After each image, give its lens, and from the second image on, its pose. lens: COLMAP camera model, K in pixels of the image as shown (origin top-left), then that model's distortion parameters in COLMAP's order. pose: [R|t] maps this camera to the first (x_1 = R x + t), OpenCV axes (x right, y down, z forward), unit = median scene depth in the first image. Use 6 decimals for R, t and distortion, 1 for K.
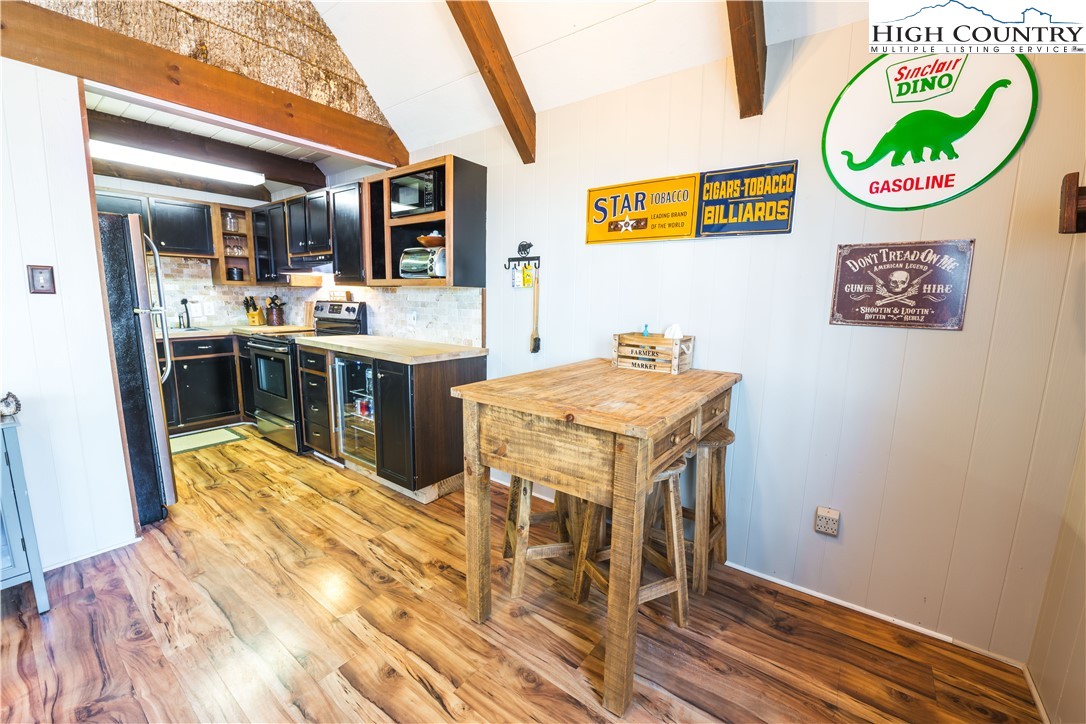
lens RADIAL K [[439.2, 0, 539.0], [0, 439.2, 358.8], [0, 0, 1]] dist [-0.001381, -0.000028]
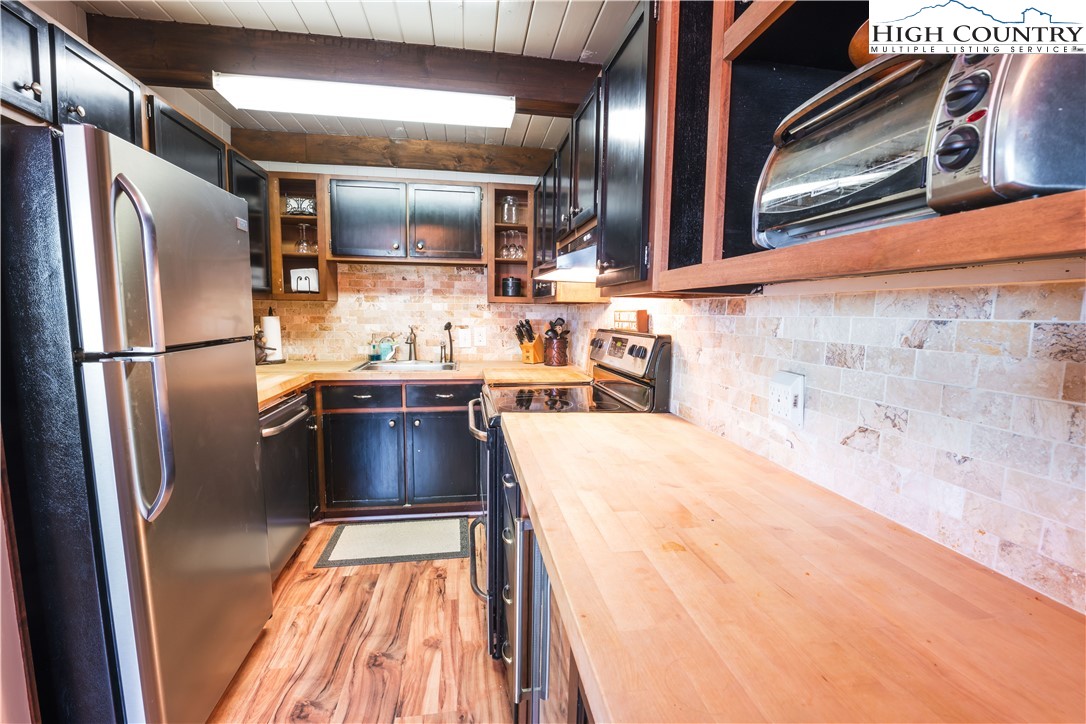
lens RADIAL K [[464.8, 0, 540.9], [0, 464.8, 359.5], [0, 0, 1]] dist [-0.021971, -0.000095]
pose [[0.720966, 0.066275, -0.689794, -0.178146], [-0.104671, 0.994410, -0.013858, -0.087711], [0.685020, 0.082192, 0.723873, 0.597846]]
